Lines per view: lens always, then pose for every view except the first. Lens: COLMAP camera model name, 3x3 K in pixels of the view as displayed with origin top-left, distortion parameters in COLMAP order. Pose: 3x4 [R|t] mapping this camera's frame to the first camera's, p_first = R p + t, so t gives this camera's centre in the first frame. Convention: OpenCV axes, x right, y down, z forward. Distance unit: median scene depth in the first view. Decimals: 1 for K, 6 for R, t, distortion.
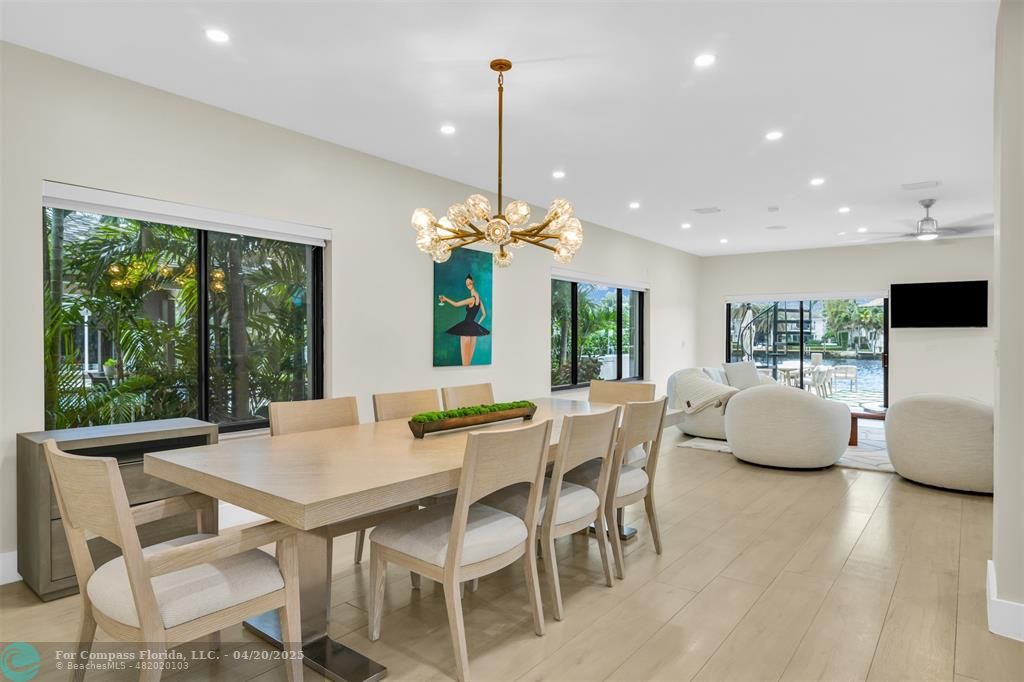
lens RADIAL K [[603.6, 0, 512.0], [0, 603.6, 341.0], [0, 0, 1]] dist [-0.005321, -0.000294]
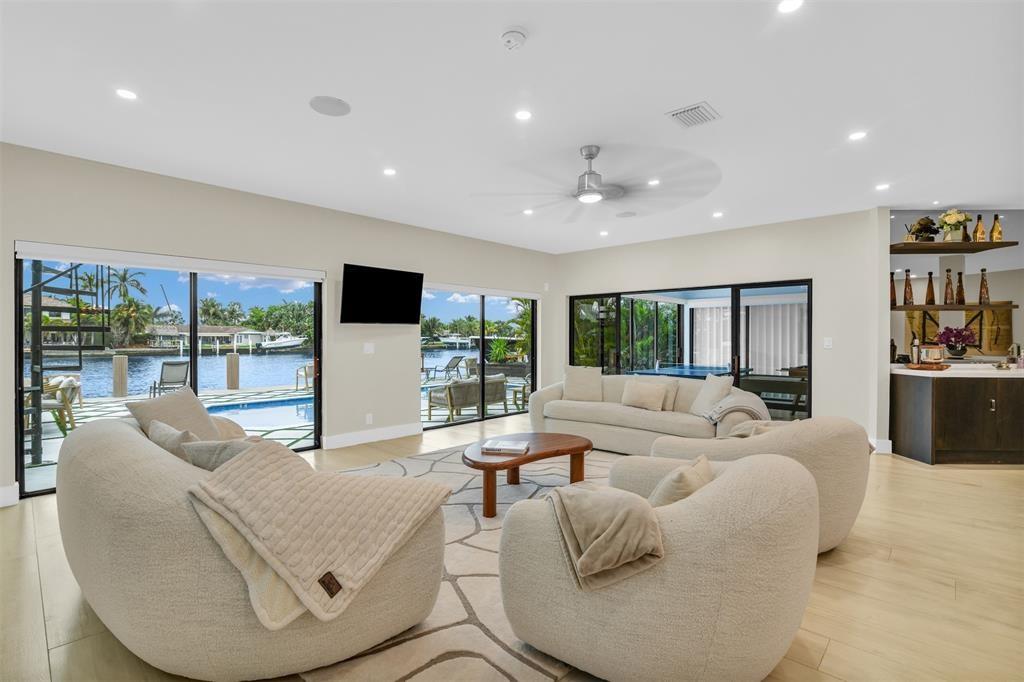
lens RADIAL K [[475.2, 0, 503.8], [0, 475.2, 340.4], [0, 0, 1]] dist [-0.016676, 0.000108]
pose [[0.113210, -0.012161, 0.993497, 0.114709], [0.007937, 0.999904, 0.011335, -0.009281], [-0.993539, 0.006602, 0.113295, 1.142522]]
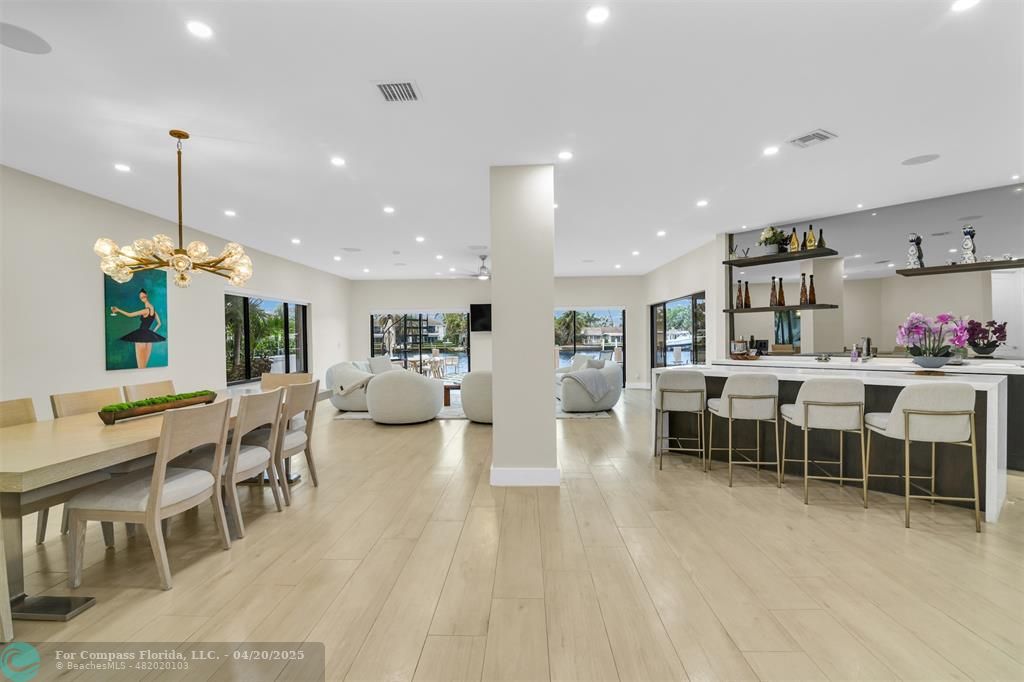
lens RADIAL K [[472.5, 0, 510.9], [0, 472.5, 344.4], [0, 0, 1]] dist [-0.017753, 0.000235]
pose [[0.816464, -0.024335, 0.576884, -0.014457], [0.022157, 0.999696, 0.010812, 0.001353], [-0.576972, 0.003955, 0.816755, -0.132723]]
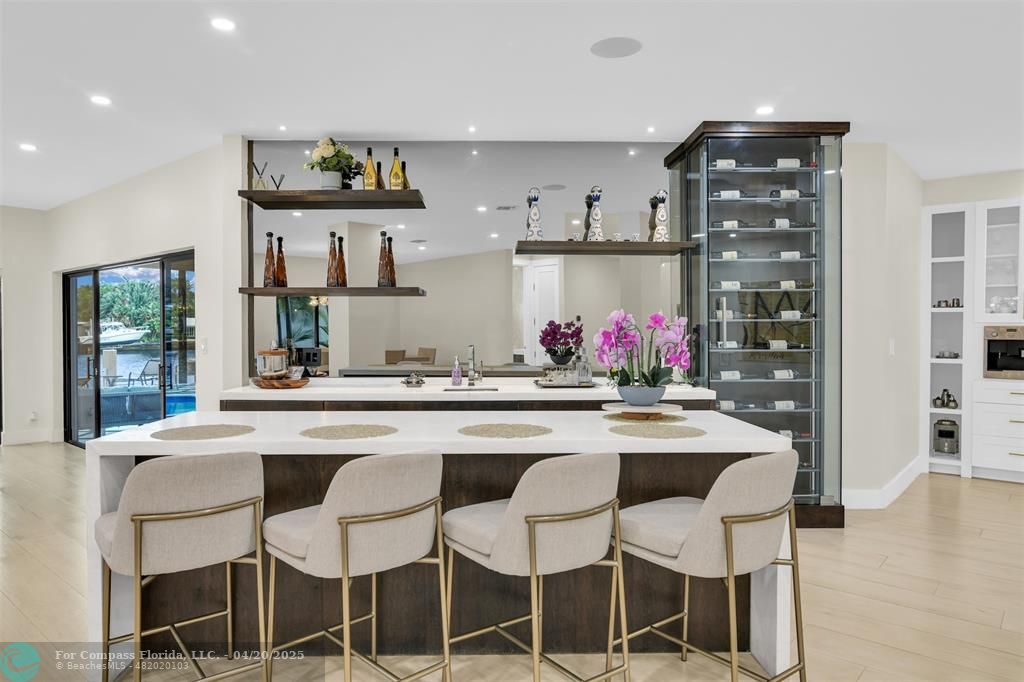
lens RADIAL K [[650.6, 0, 508.3], [0, 650.6, 337.0], [0, 0, 1]] dist [-0.028201, 0.000905]
pose [[0.050566, -0.017776, 0.998563, 0.306118], [0.007520, 0.999820, 0.017418, -0.010650], [-0.998692, 0.006628, 0.050691, 0.141130]]
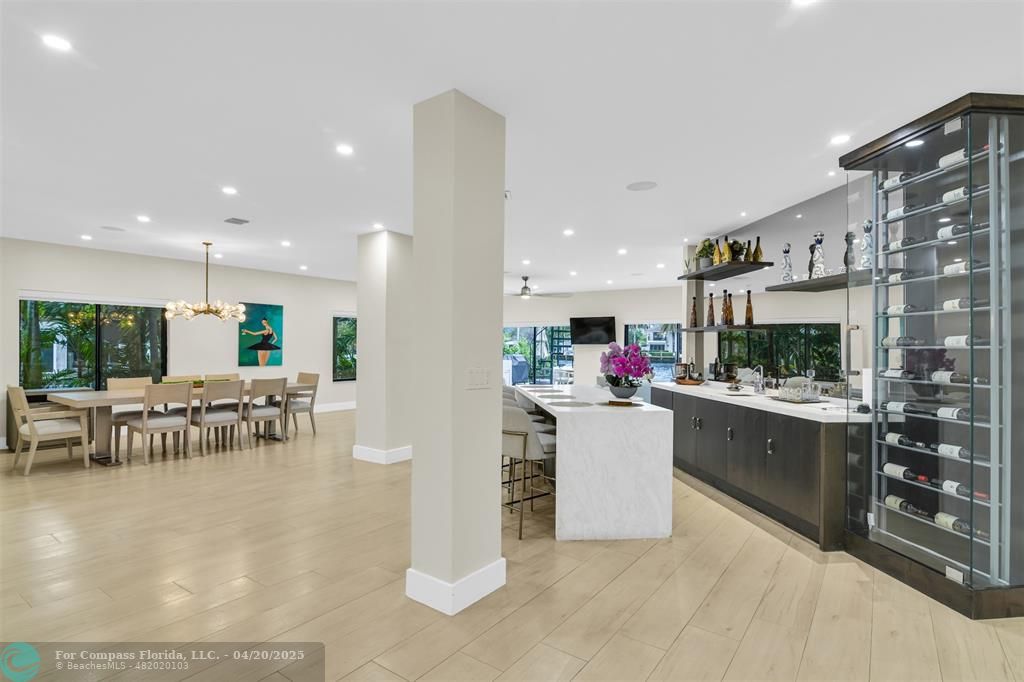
lens RADIAL K [[526.4, 0, 506.5], [0, 526.4, 342.7], [0, 0, 1]] dist [-0.003596, -0.000548]
pose [[0.999690, 0.001627, 0.024858, 0.649675], [-0.001314, 0.999919, -0.012629, -0.012429], [-0.024876, 0.012593, 0.999611, -0.669887]]
